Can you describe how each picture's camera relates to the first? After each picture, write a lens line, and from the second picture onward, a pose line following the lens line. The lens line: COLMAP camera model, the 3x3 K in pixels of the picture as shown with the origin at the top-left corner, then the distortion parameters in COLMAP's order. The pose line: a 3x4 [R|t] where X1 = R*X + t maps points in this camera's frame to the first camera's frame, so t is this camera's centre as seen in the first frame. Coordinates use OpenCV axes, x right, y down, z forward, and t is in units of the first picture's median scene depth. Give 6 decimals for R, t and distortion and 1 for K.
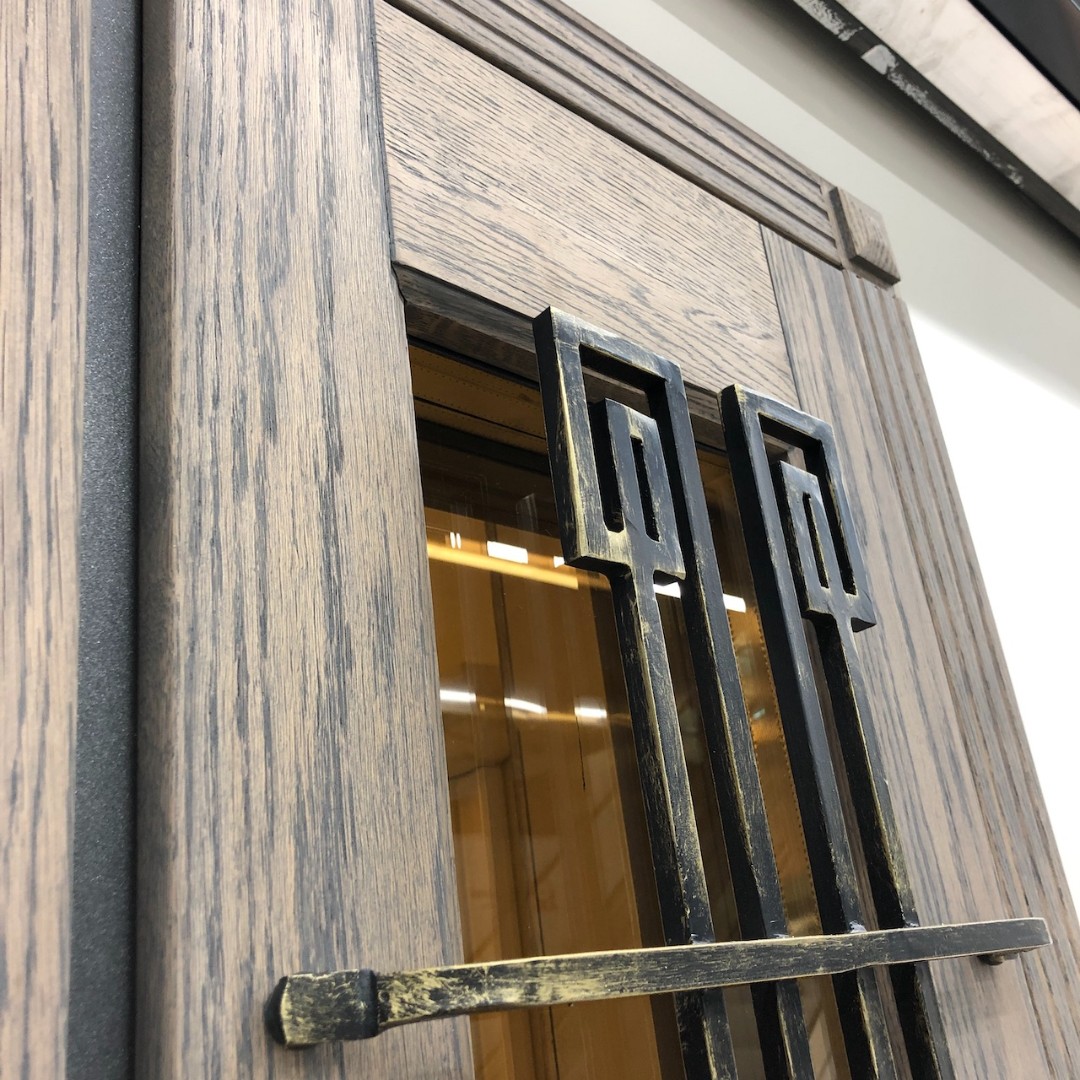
lens RADIAL K [[1186.5, 0, 539.2], [0, 1186.5, 525.5], [0, 0, 1]] dist [0.130618, -0.292847]
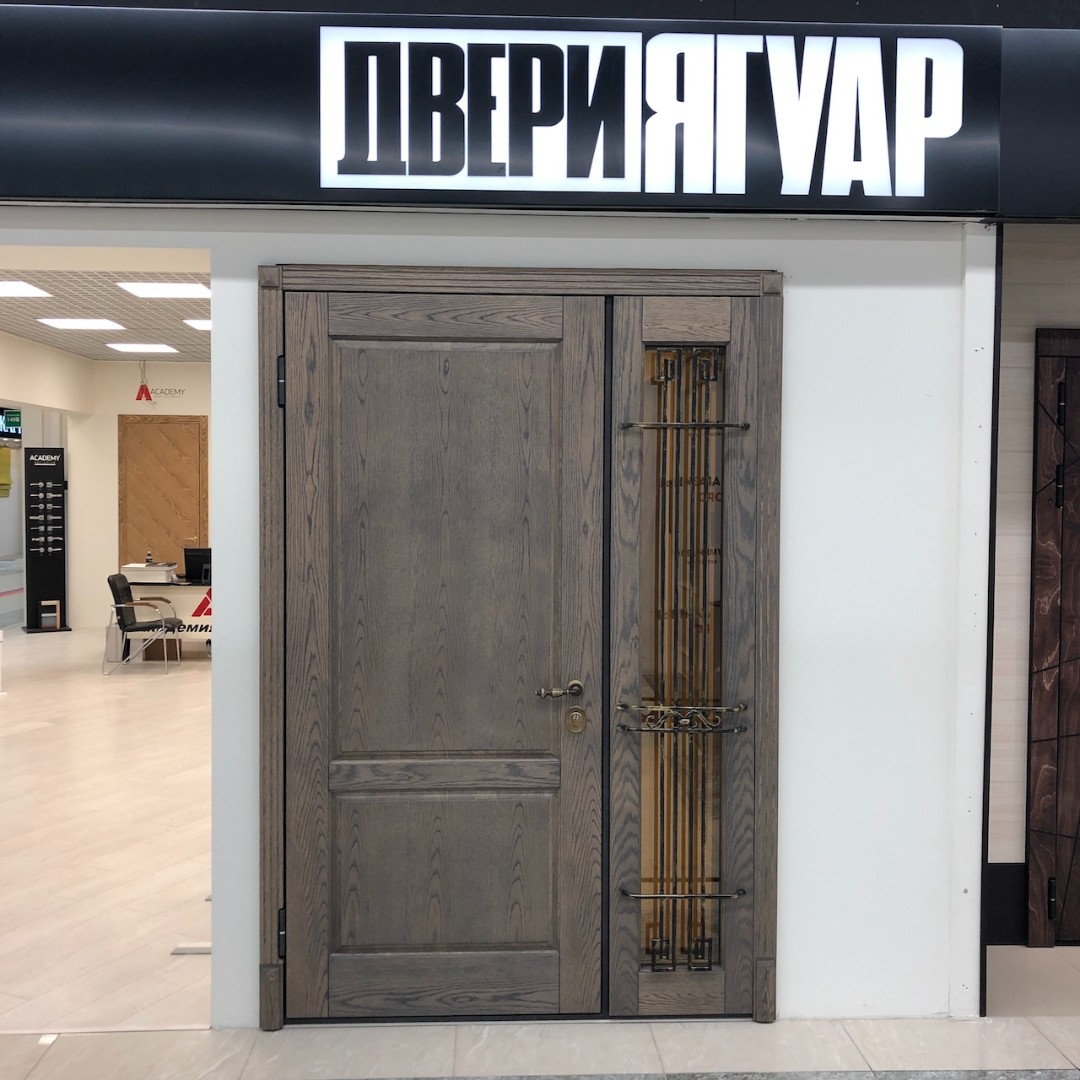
lens RADIAL K [[1186.5, 0, 539.2], [0, 1186.5, 525.5], [0, 0, 1]] dist [0.130618, -0.292847]
pose [[0.746788, 0.143161, -0.649471, 5.575179], [0.164611, 0.906382, 0.389068, -2.729451], [0.644369, -0.397462, 0.653309, -6.094474]]
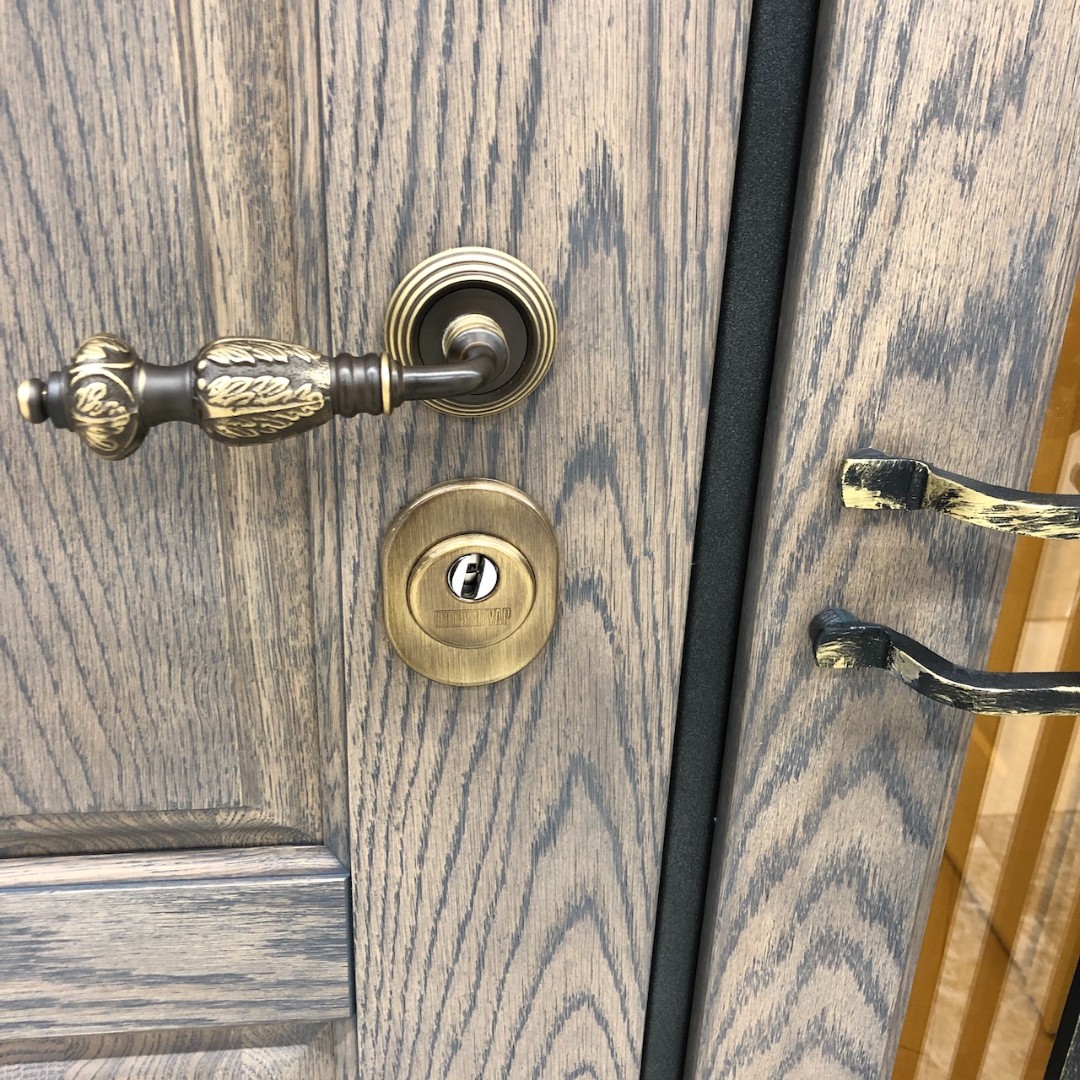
lens RADIAL K [[1173.1, 0, 535.0], [0, 1173.1, 513.8], [0, 0, 1]] dist [0.006820, 0.010029]
pose [[0.782518, 0.390039, -0.485320, 0.392364], [0.112240, 0.678332, 0.726132, 1.592744], [0.612428, -0.622684, 0.487029, -0.767925]]
